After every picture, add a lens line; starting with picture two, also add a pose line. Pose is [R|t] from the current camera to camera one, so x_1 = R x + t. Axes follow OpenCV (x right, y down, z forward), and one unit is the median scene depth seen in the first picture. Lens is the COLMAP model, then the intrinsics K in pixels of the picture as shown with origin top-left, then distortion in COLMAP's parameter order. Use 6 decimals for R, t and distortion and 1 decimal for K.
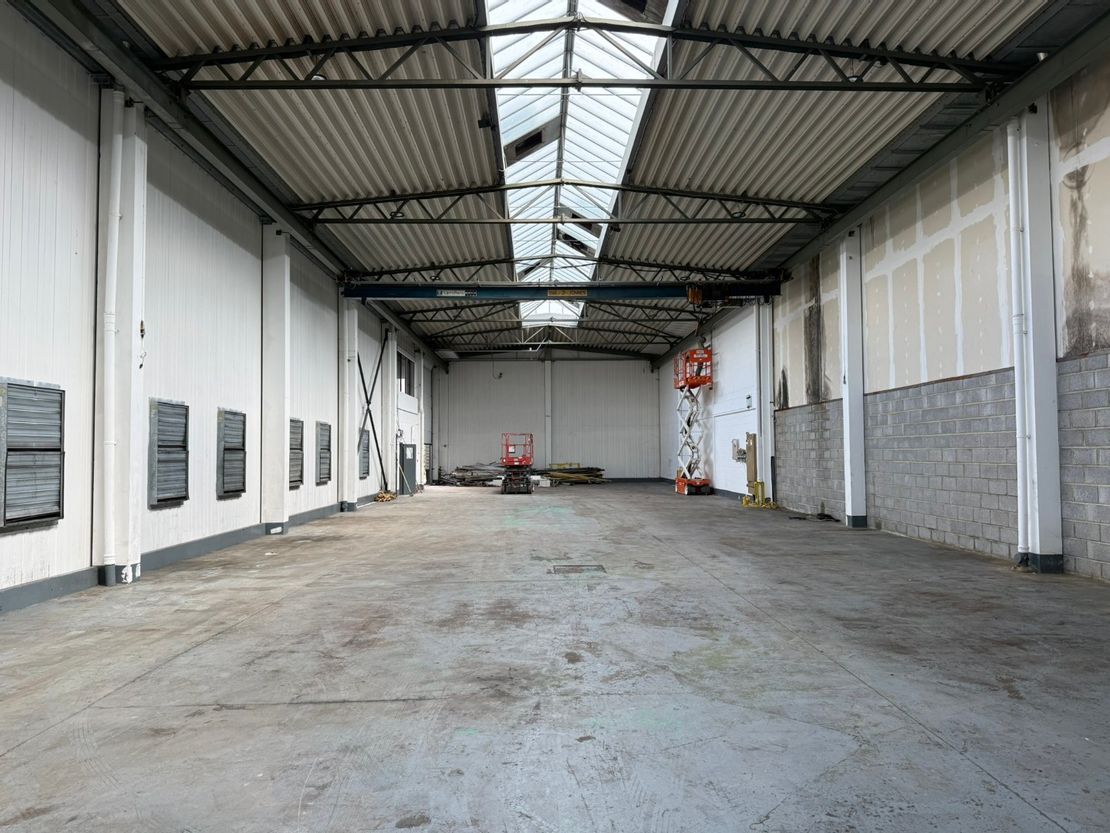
lens RADIAL K [[772.1, 0, 555.0], [0, 772.1, 416.5], [0, 0, 1]] dist [0.059465, -0.078631]
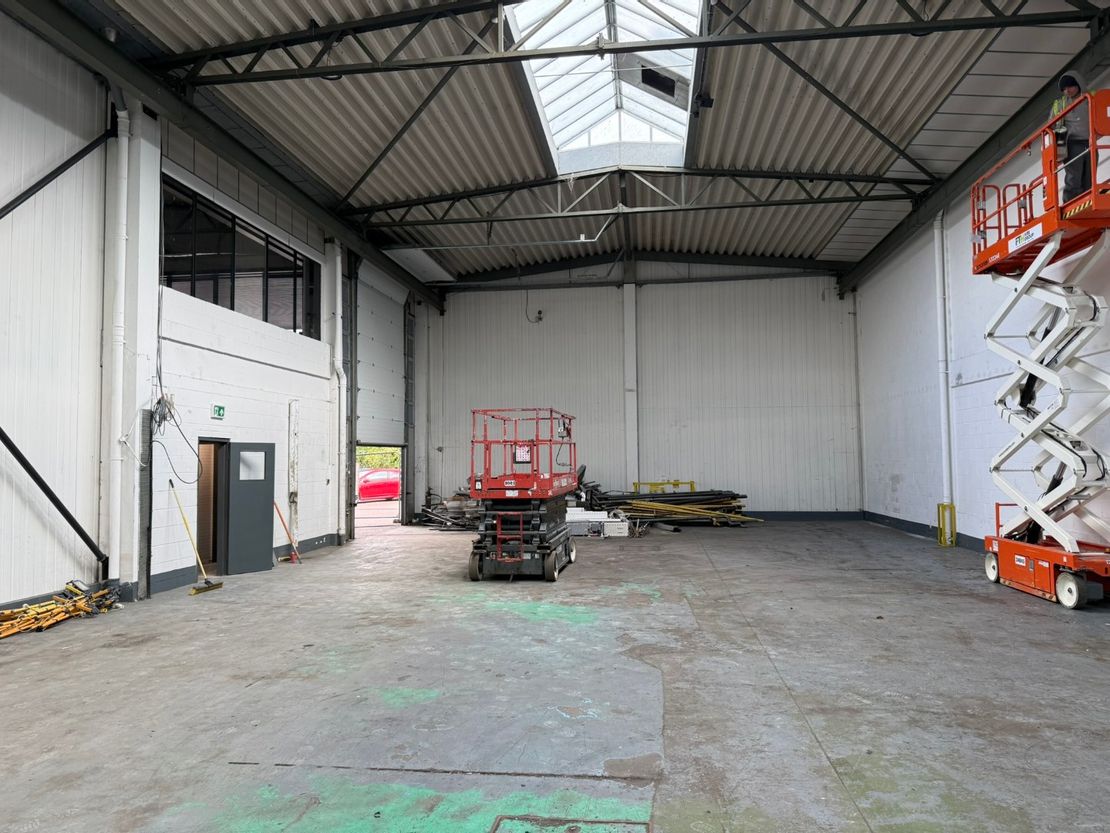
lens RADIAL K [[772.1, 0, 555.0], [0, 772.1, 416.5], [0, 0, 1]] dist [0.059465, -0.078631]
pose [[0.996720, -0.018106, -0.078874, -0.012636], [0.017110, 0.999765, -0.013285, 0.024470], [0.079096, 0.011892, 0.996796, 0.506039]]
